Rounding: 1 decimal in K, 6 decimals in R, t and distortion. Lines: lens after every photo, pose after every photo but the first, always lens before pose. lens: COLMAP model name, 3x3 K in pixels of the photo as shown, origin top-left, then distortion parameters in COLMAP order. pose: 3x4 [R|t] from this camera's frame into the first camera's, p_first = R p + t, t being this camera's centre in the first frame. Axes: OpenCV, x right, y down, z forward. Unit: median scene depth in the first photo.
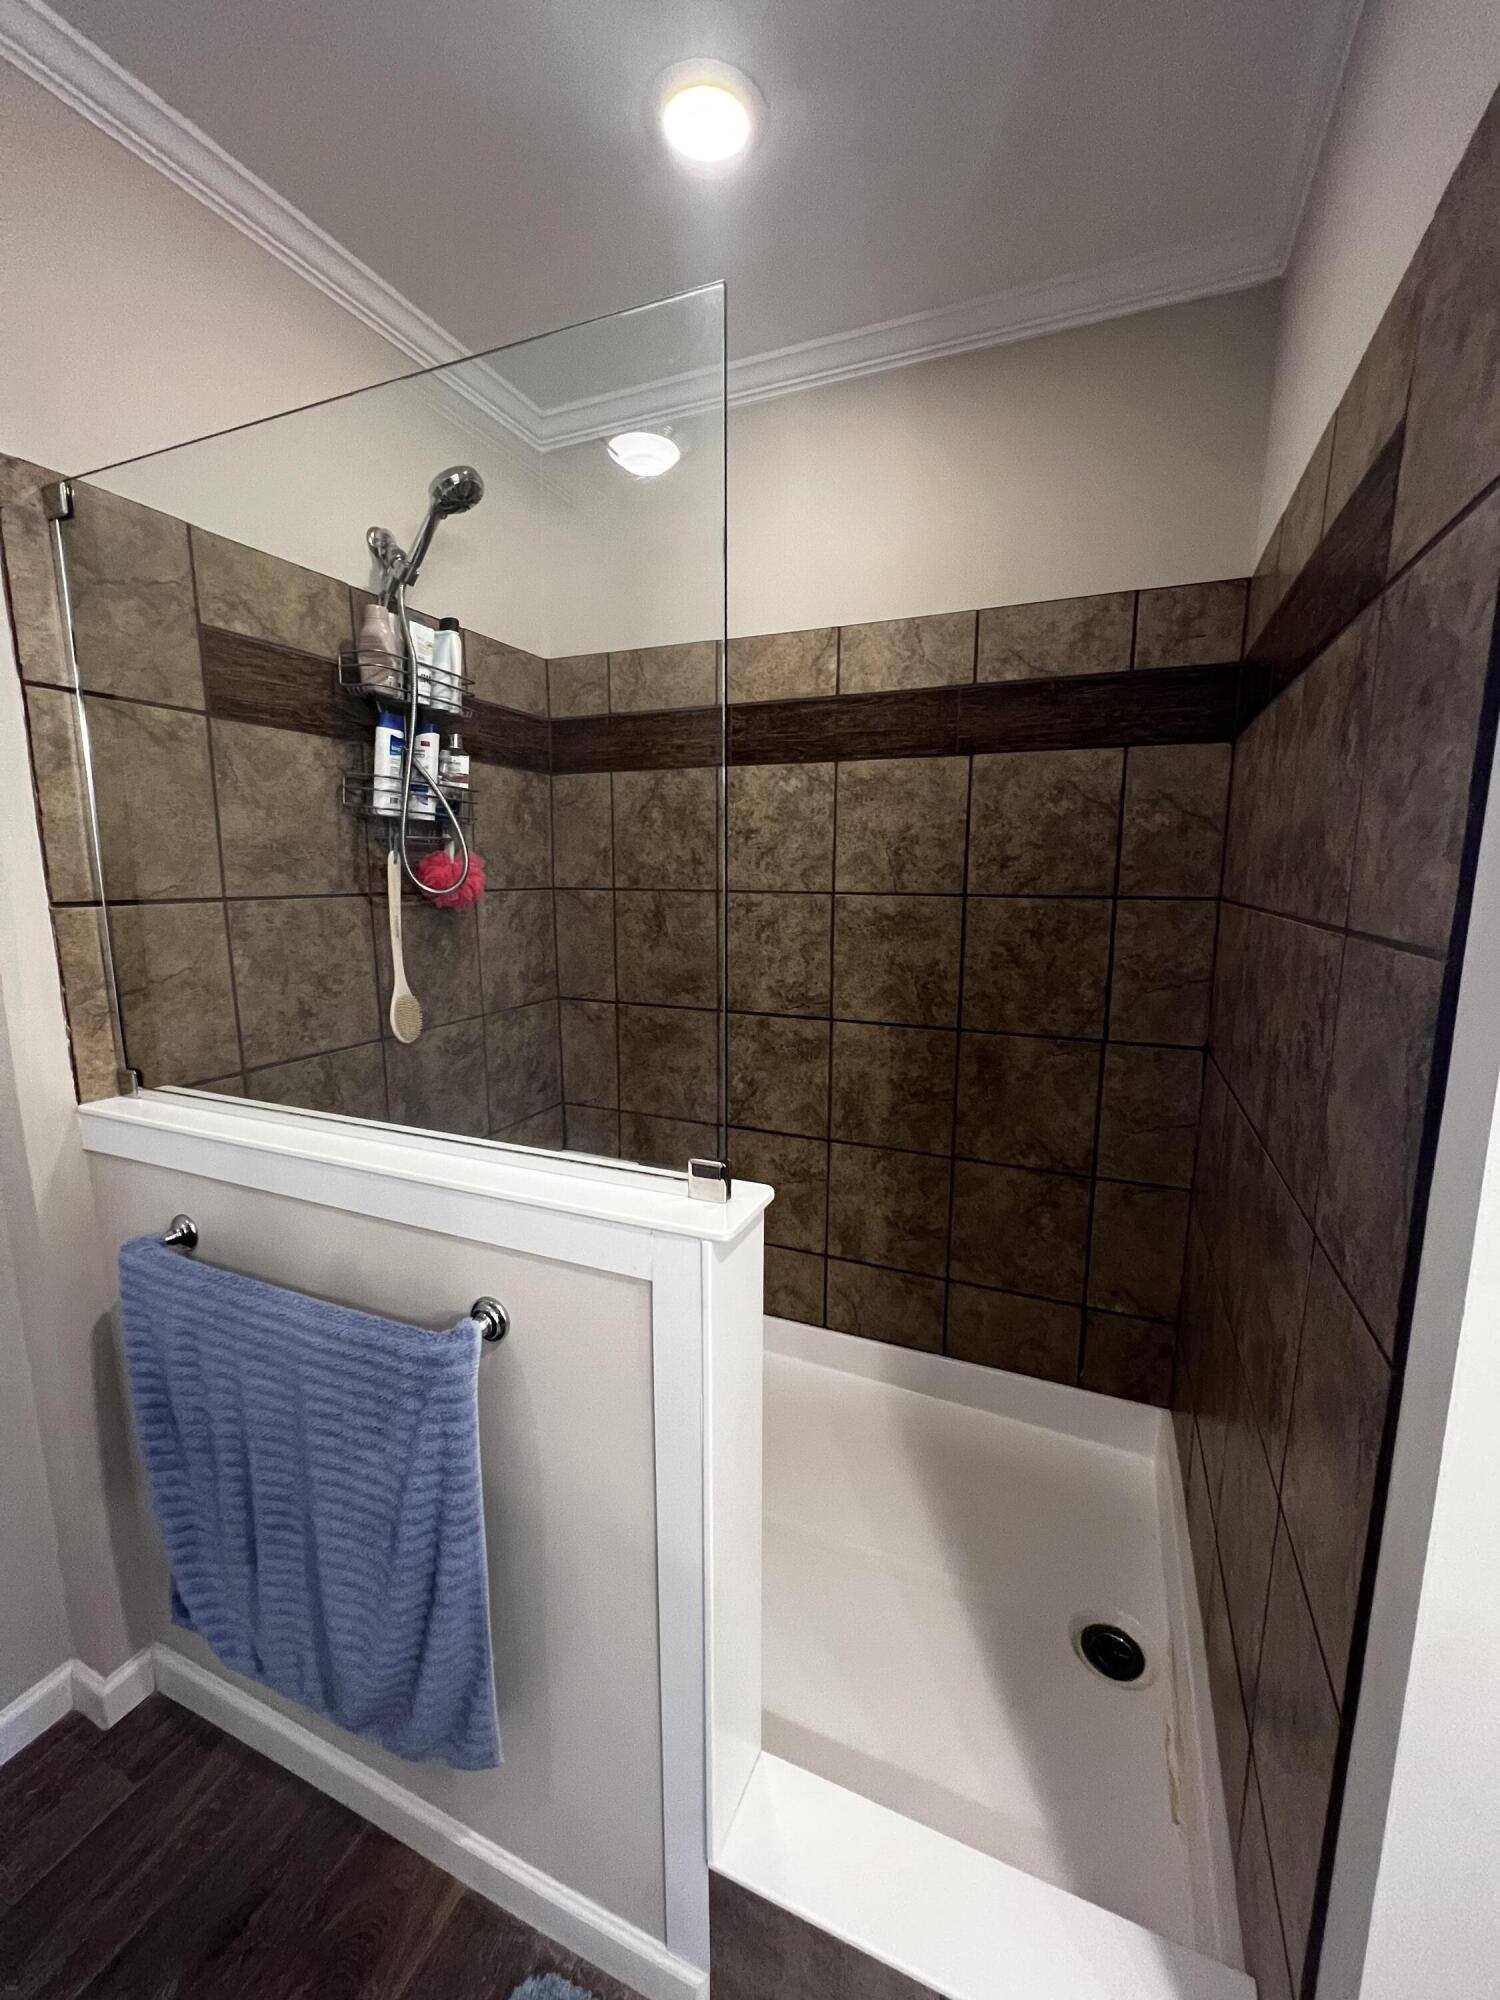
lens RADIAL K [[810.2, 0, 752.1], [0, 810.2, 1000.6], [0, 0, 1]] dist [0.003951, 0.000206]
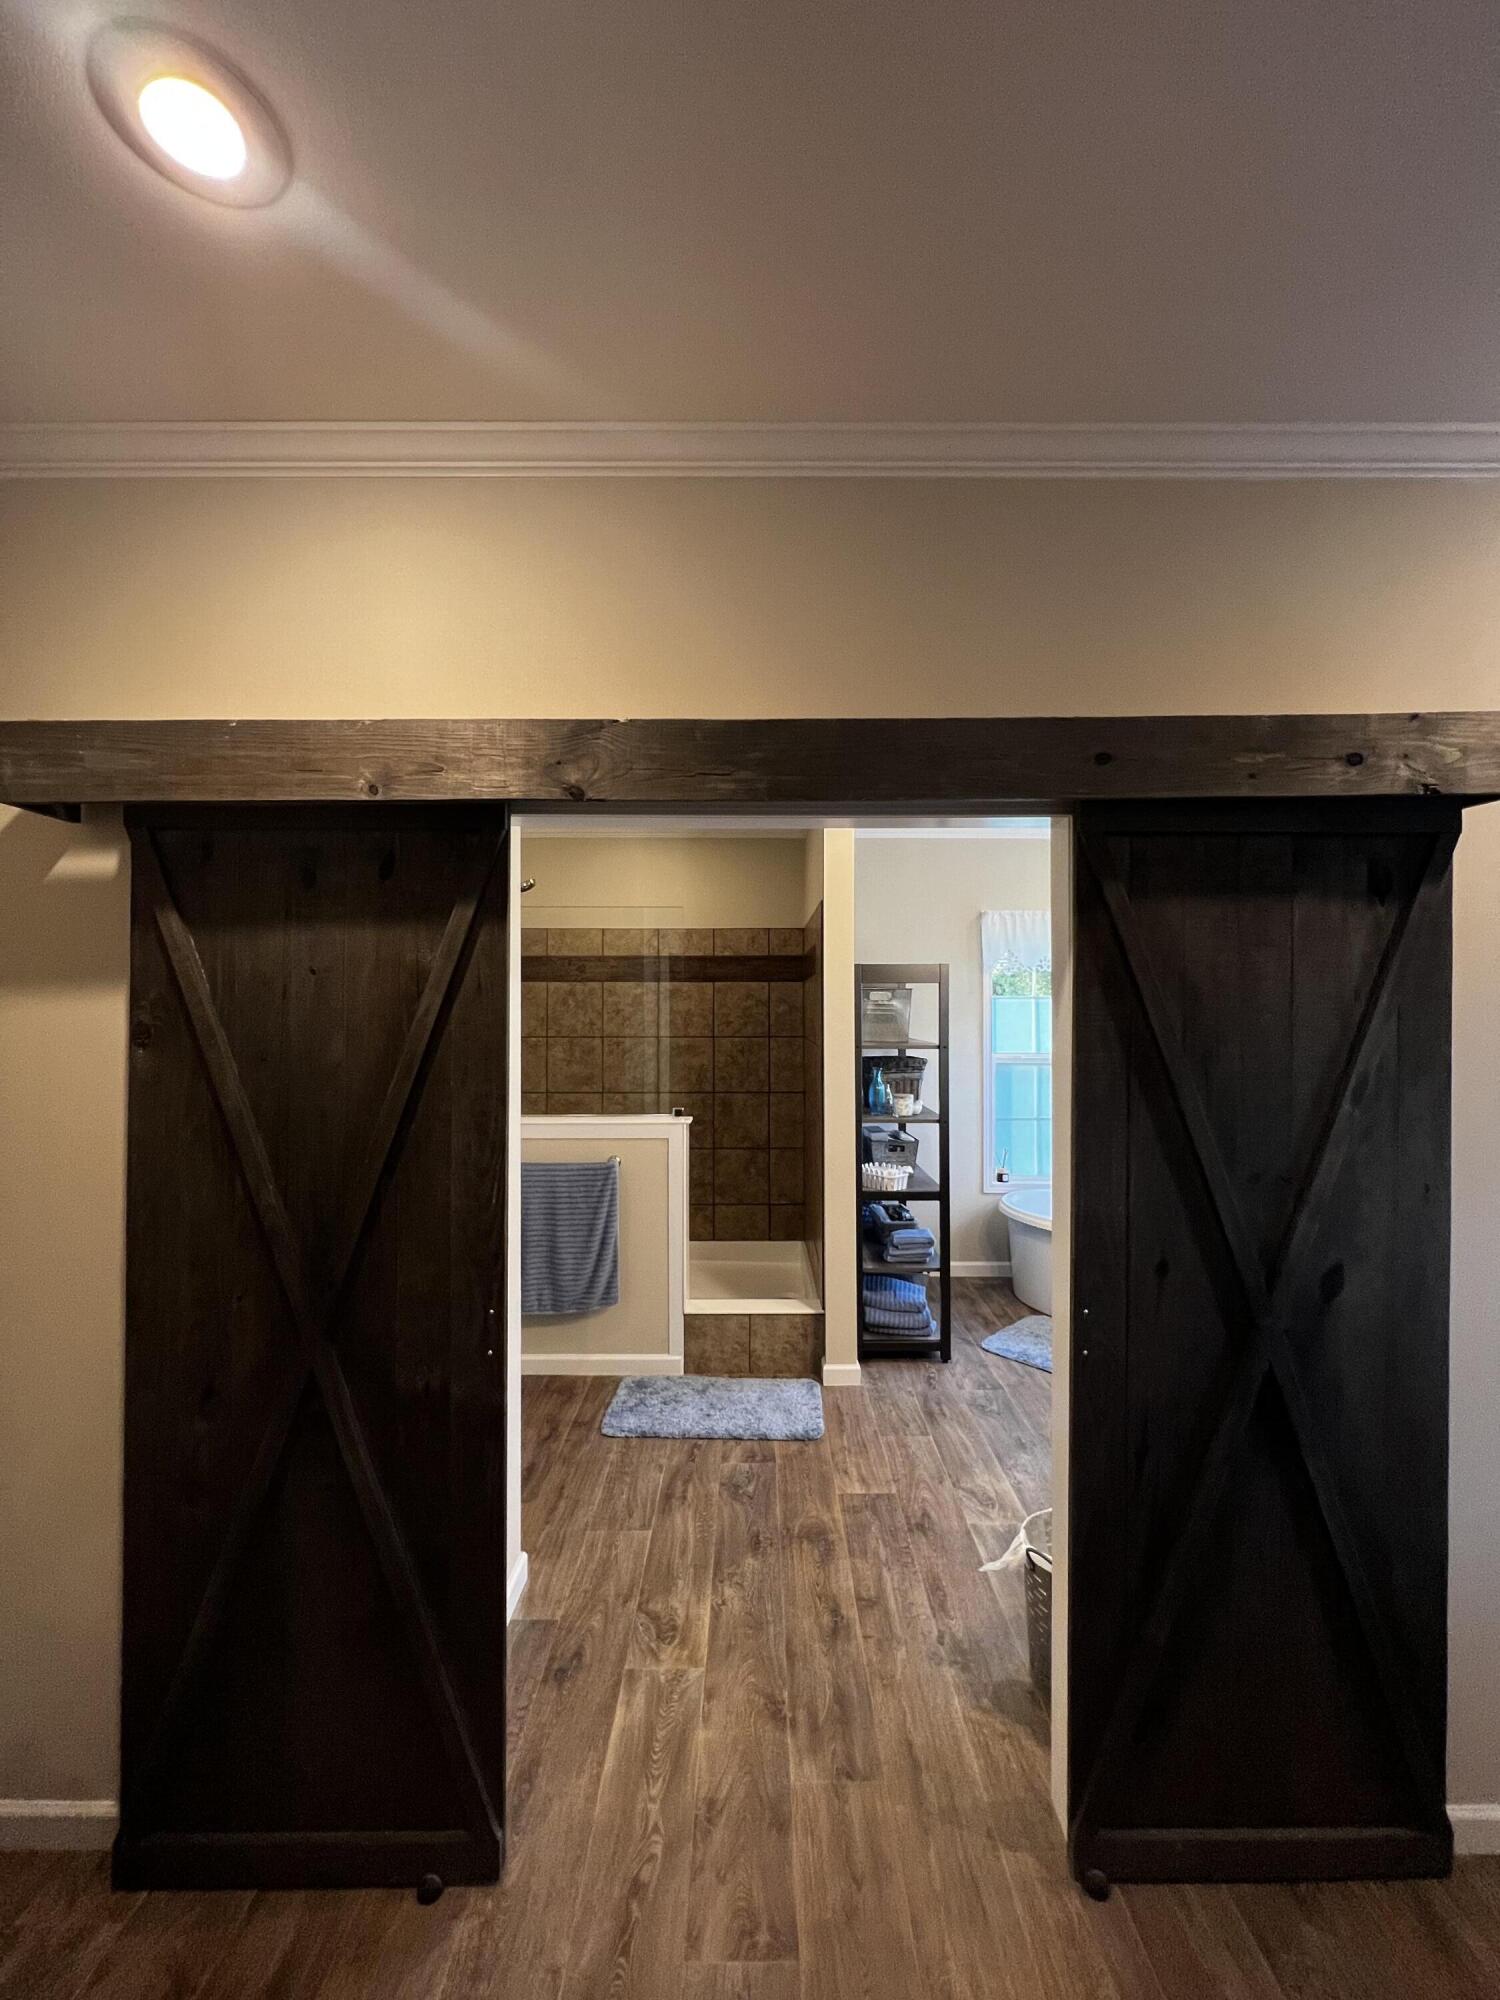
lens RADIAL K [[810.2, 0, 748.0], [0, 810.2, 1001.7], [0, 0, 1]] dist [0.003951, 0.000206]
pose [[0.918341, 0.002213, 0.395784, -0.613815], [0.067942, 0.984259, -0.163149, 0.172970], [-0.389915, 0.176717, 0.903735, -1.280558]]
